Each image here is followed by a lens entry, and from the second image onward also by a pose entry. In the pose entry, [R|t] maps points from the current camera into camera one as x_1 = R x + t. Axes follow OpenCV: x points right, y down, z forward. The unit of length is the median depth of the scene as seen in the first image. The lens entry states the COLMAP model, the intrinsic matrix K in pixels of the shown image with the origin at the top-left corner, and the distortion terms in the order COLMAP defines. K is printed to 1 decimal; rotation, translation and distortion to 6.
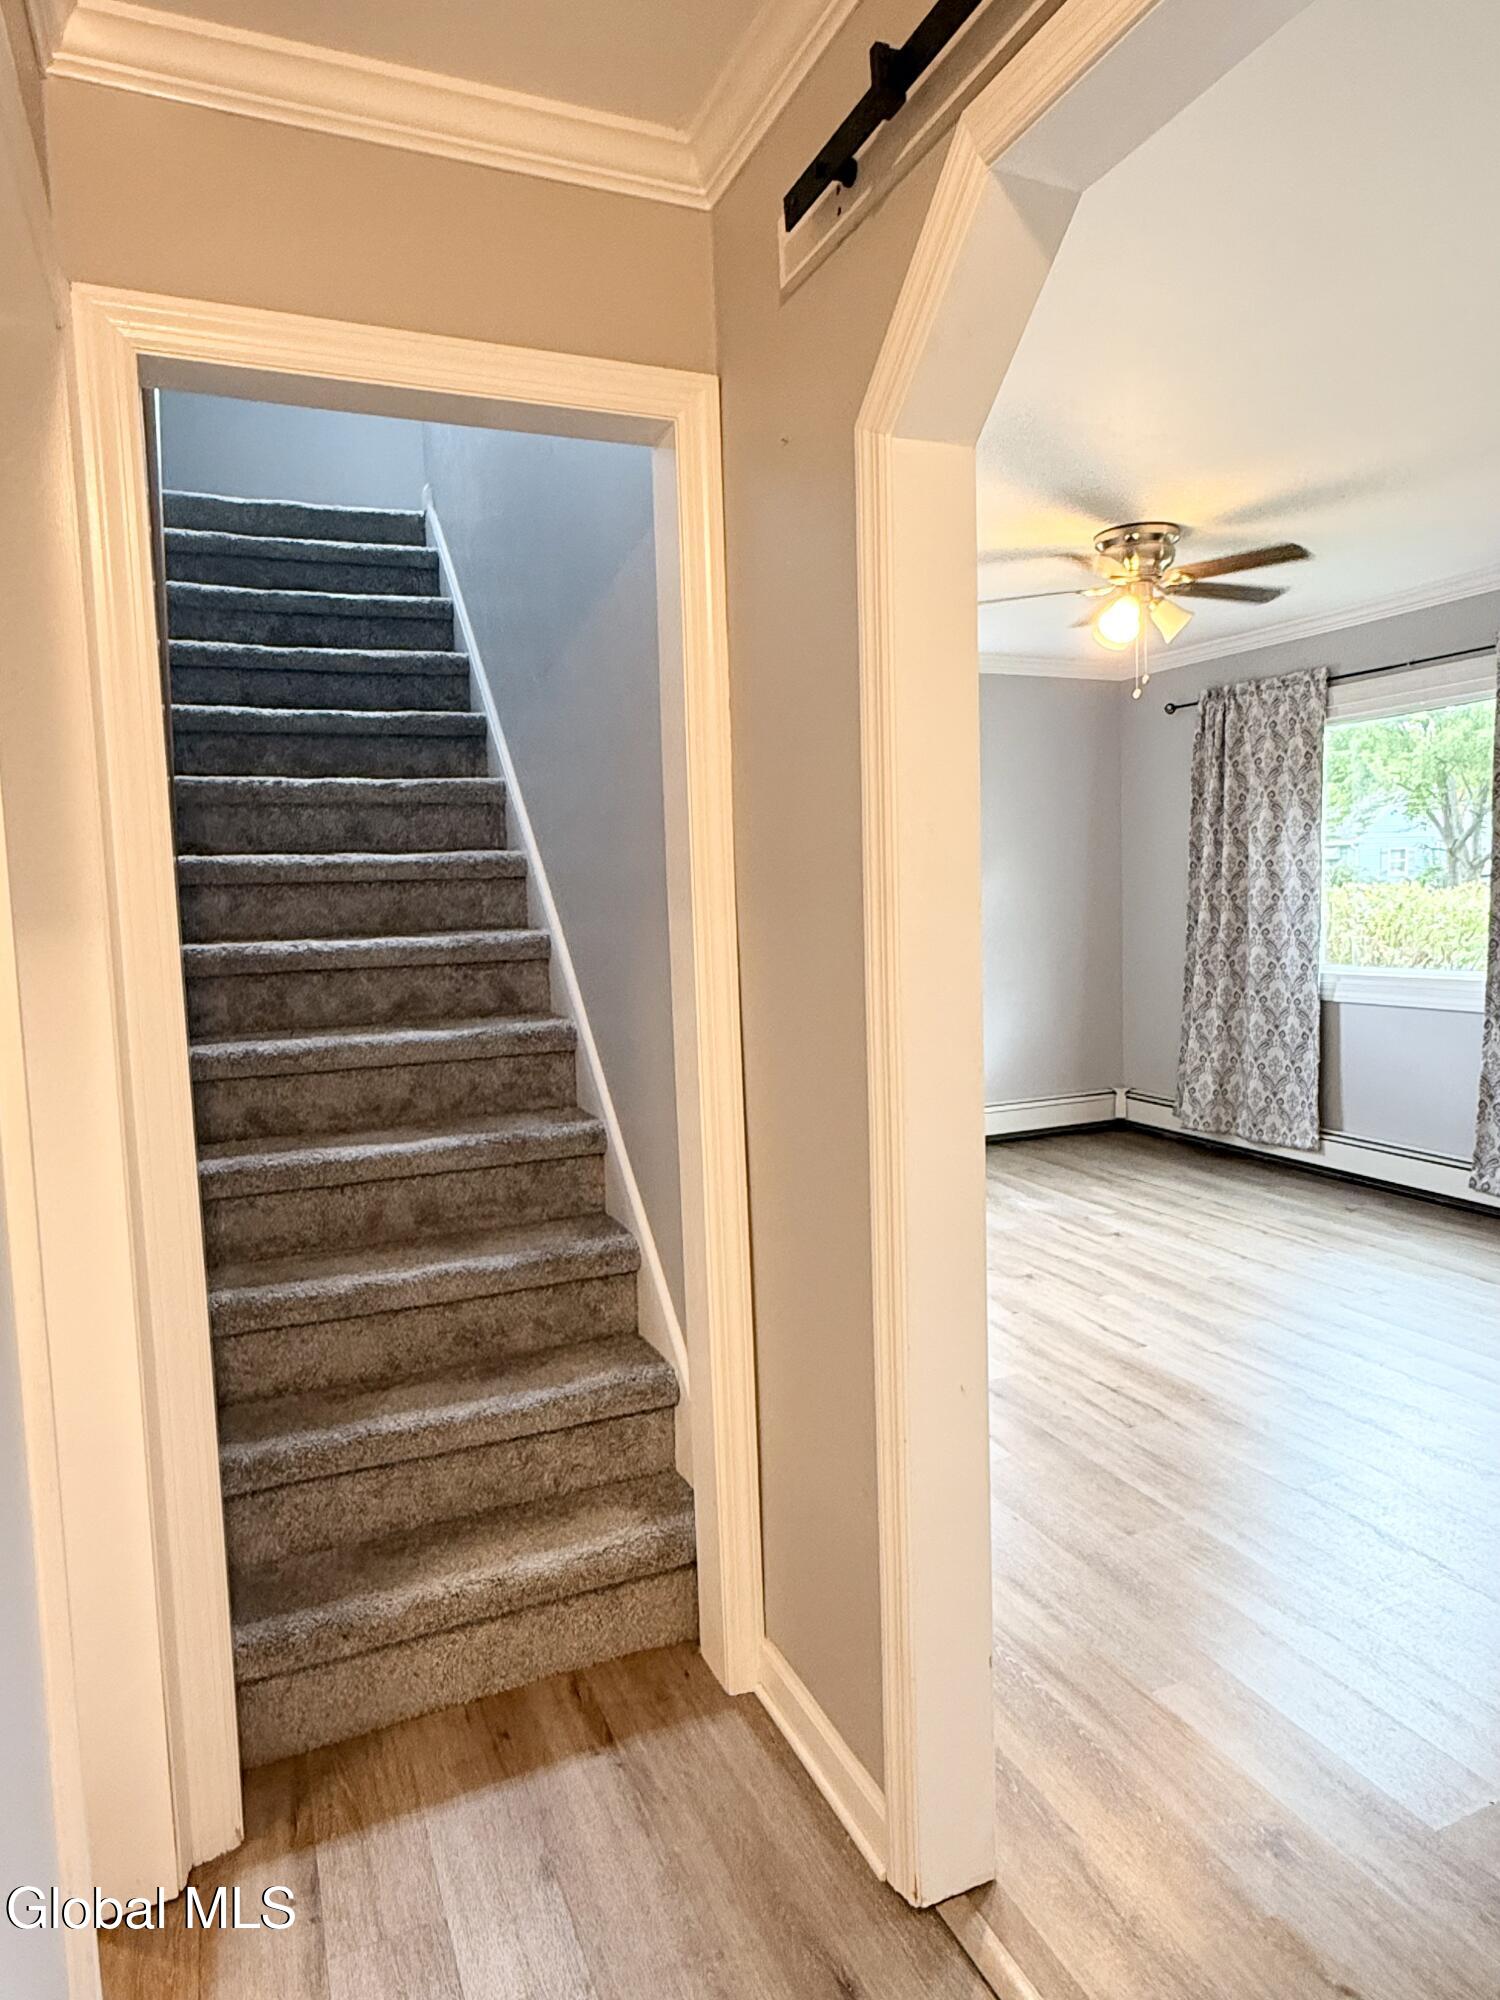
lens RADIAL K [[1233.6, 0, 750.1], [0, 1233.6, 1003.4], [0, 0, 1]] dist [-0.007584, -0.000541]
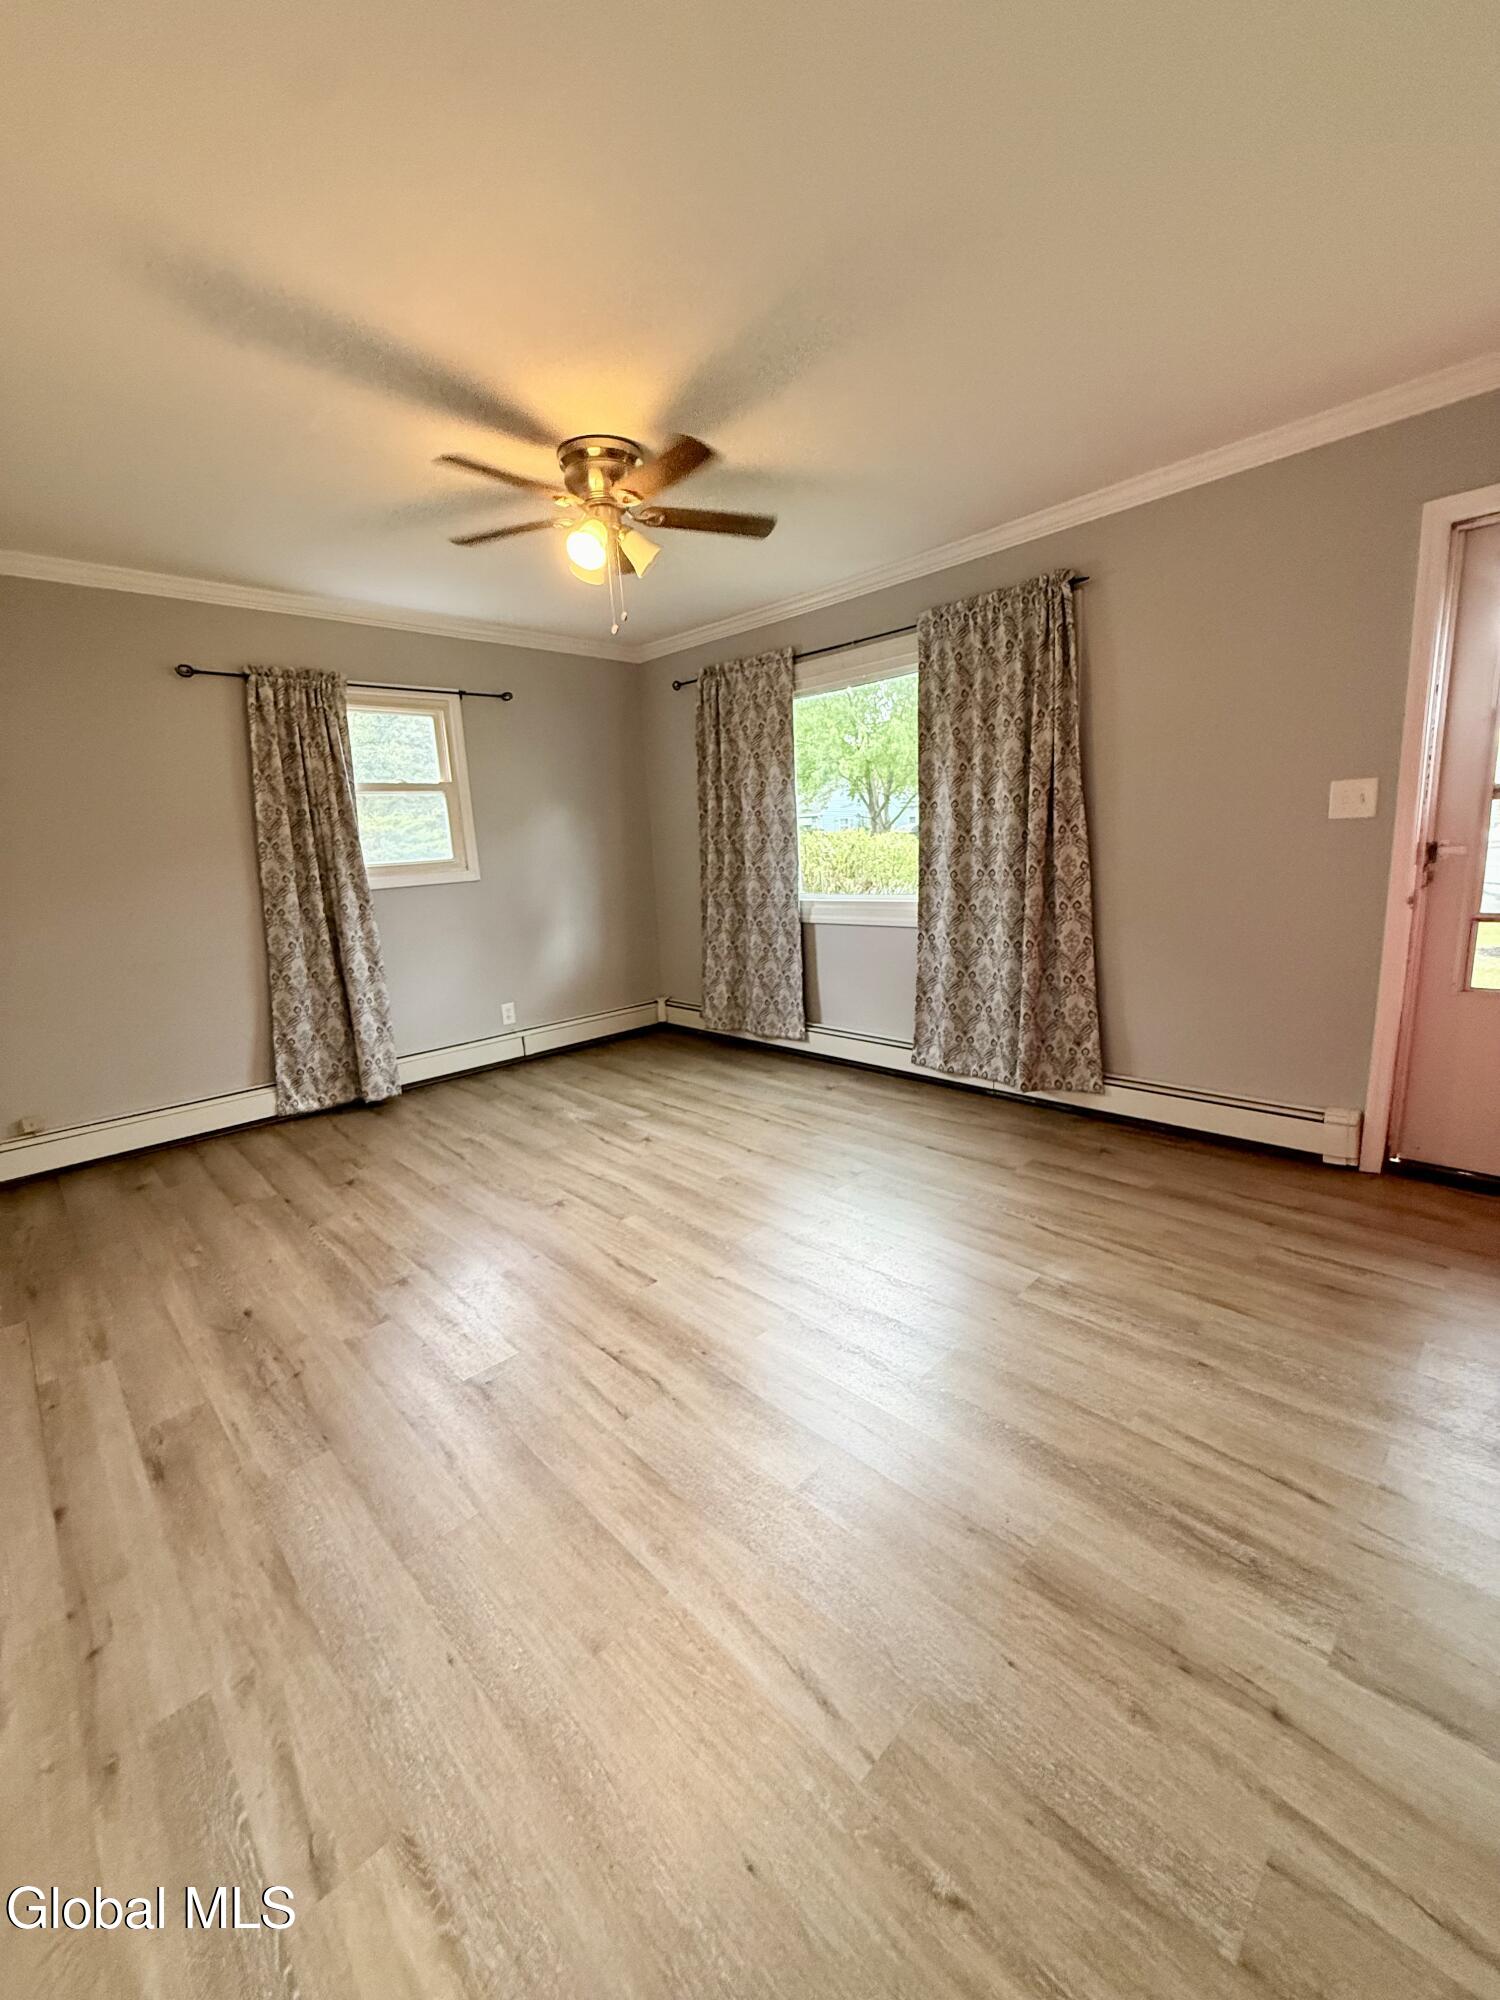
lens RADIAL K [[798.5, 0, 755.9], [0, 798.5, 994.3], [0, 0, 1]] dist [-0.003951, -0.000001]
pose [[0.930705, -0.085351, 0.355673, 0.120496], [0.053939, 0.993789, 0.097336, -0.011257], [-0.361772, -0.071407, 0.929528, 0.245499]]
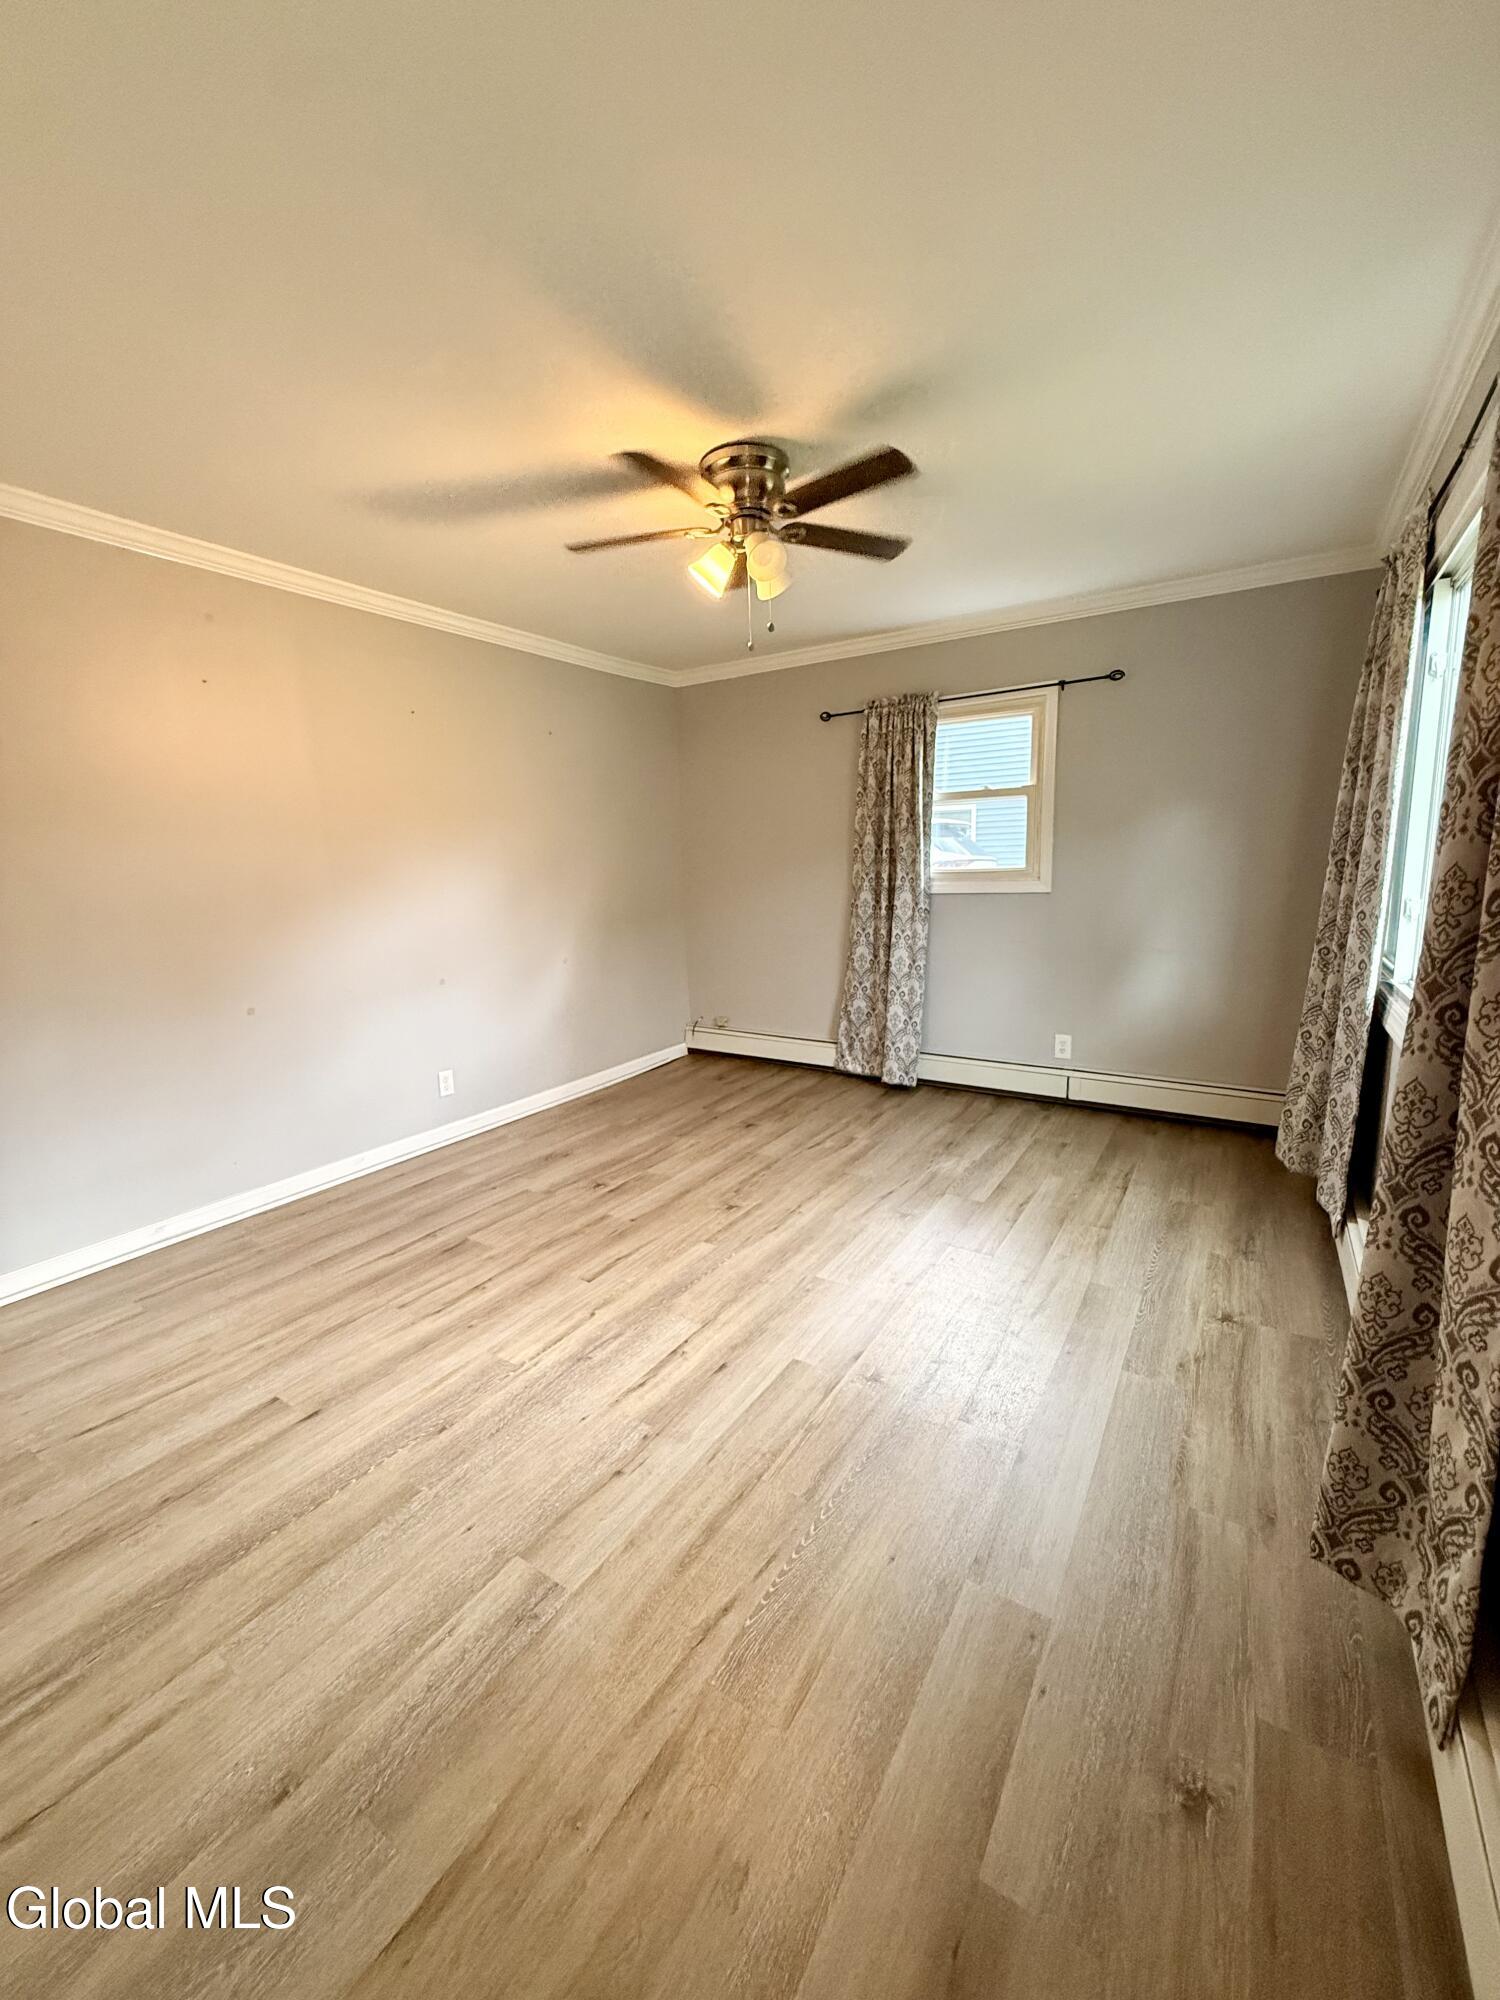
lens RADIAL K [[798.5, 0, 745.7], [0, 798.5, 997.2], [0, 0, 1]] dist [-0.003951, -0.000001]
pose [[0.556793, 0.158162, -0.815454, 0.615572], [-0.068368, 0.987100, 0.144773, -0.055482], [0.827833, -0.024858, 0.560424, 0.473897]]
